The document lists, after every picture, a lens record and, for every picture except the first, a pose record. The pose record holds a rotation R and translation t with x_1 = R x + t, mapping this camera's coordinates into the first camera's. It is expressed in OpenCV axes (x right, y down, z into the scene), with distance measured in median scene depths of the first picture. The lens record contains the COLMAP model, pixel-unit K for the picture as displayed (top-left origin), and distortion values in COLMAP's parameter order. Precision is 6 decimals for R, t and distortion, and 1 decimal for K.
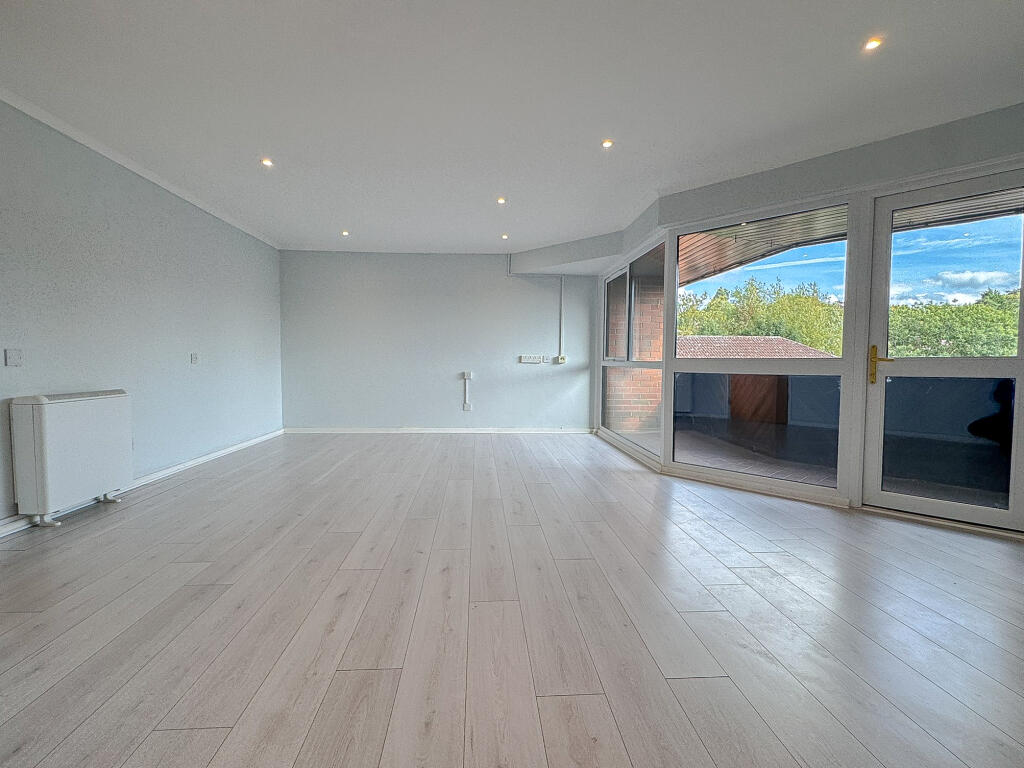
lens RADIAL K [[471.8, 0, 512.0], [0, 471.8, 384.0], [0, 0, 1]] dist [0.000453, 0.000058]
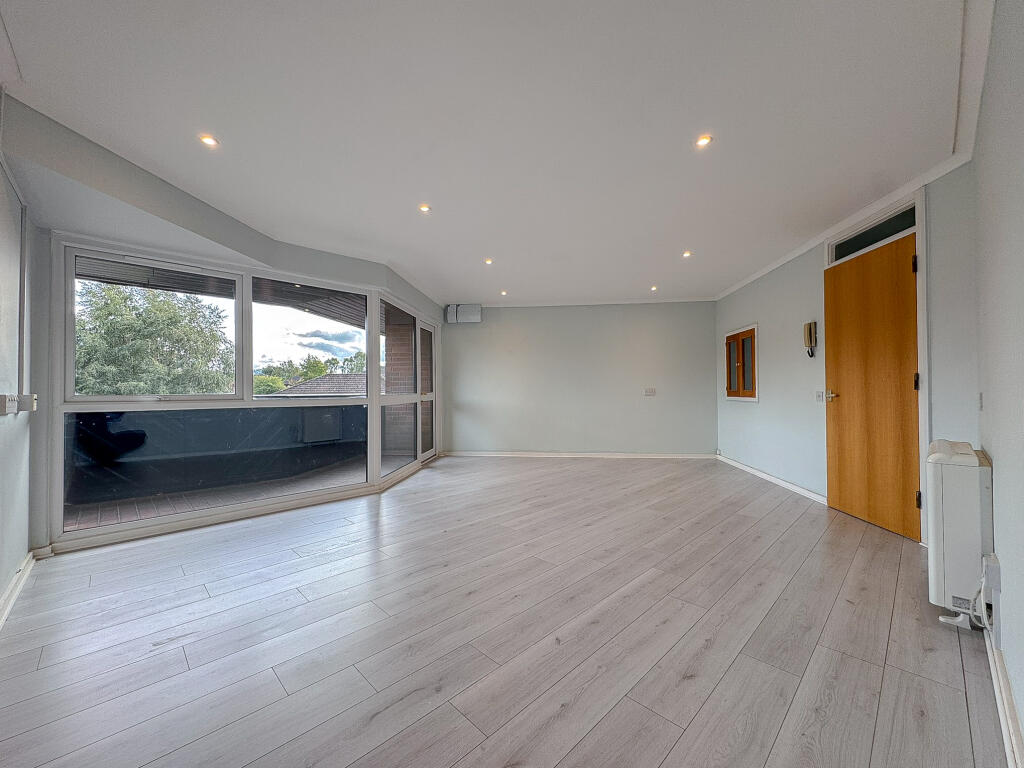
lens RADIAL K [[411.3, 0, 512.0], [0, 411.3, 384.0], [0, 0, 1]] dist [-0.000359, -0.000001]
pose [[-0.645864, 0.010972, 0.763373, -0.871389], [0.036620, 0.999191, 0.016621, -0.109748], [-0.762574, 0.038689, -0.645743, 1.780699]]
